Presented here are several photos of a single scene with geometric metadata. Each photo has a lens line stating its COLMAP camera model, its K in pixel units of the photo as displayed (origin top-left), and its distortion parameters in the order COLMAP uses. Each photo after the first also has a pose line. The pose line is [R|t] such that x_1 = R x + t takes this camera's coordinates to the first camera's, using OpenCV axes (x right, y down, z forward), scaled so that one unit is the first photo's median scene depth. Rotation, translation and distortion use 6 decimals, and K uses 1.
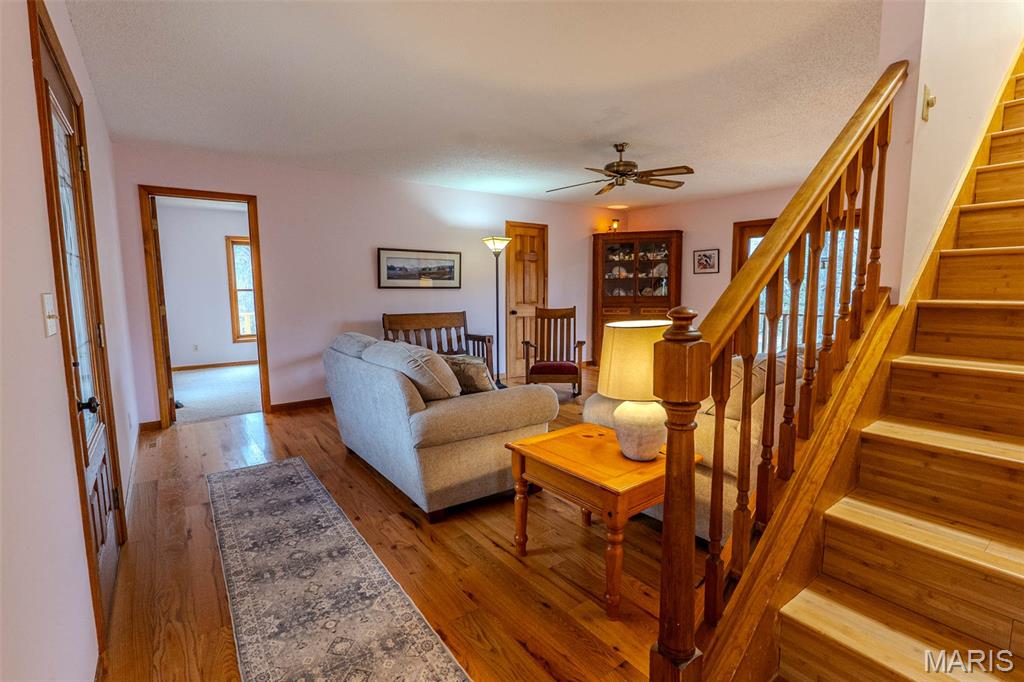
lens RADIAL K [[469.1, 0, 512.3], [0, 469.1, 340.0], [0, 0, 1]] dist [-0.006703, 0.001110]
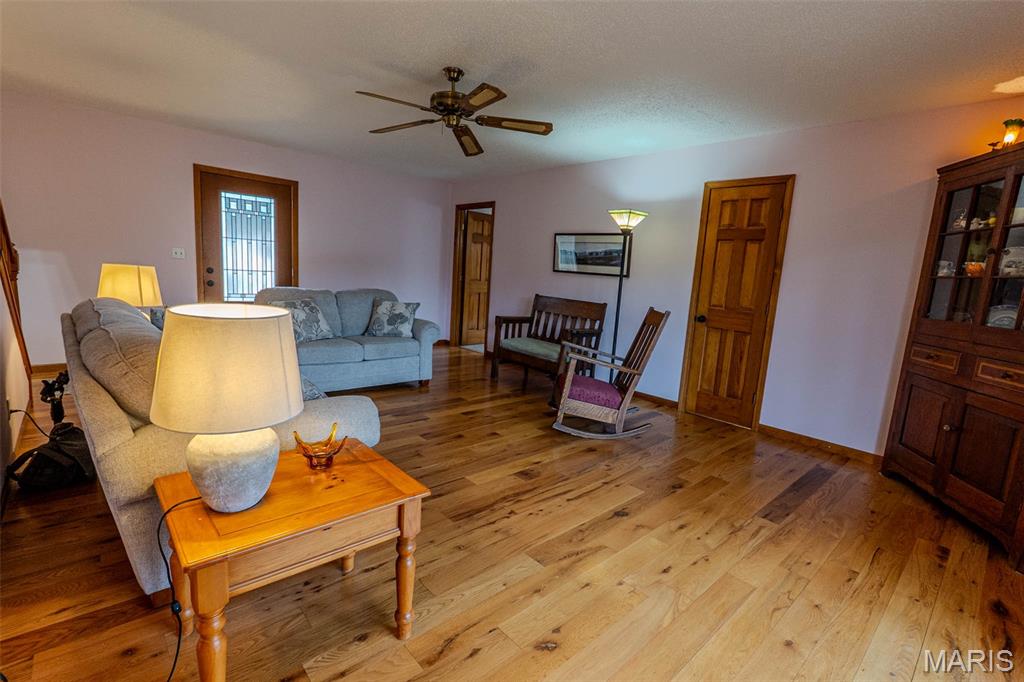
lens RADIAL K [[469.1, 0, 510.8], [0, 469.1, 341.0], [0, 0, 1]] dist [-0.006703, 0.001110]
pose [[0.099264, 0.163770, -0.981492, 0.657876], [-0.174962, 0.973869, 0.144803, -0.080328], [0.979559, 0.157350, 0.125324, 0.677701]]
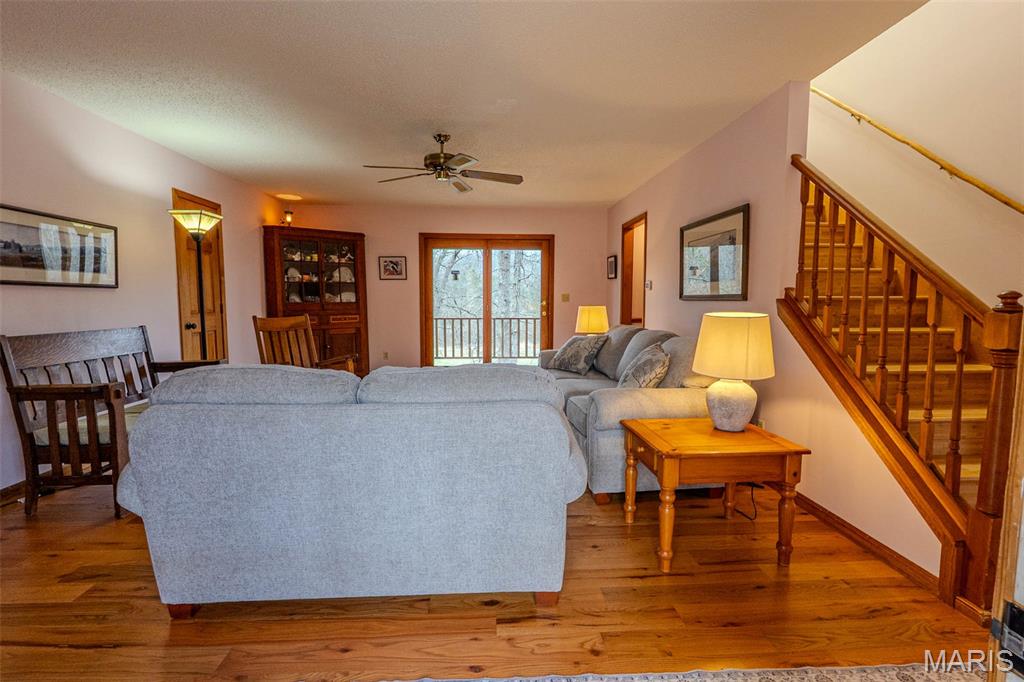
lens RADIAL K [[469.1, 0, 510.4], [0, 469.1, 339.4], [0, 0, 1]] dist [-0.006703, 0.001110]
pose [[0.551729, -0.066061, 0.831403, -0.312695], [0.087263, 0.995959, 0.021227, -0.014367], [-0.829446, 0.060839, 0.555264, 0.252692]]
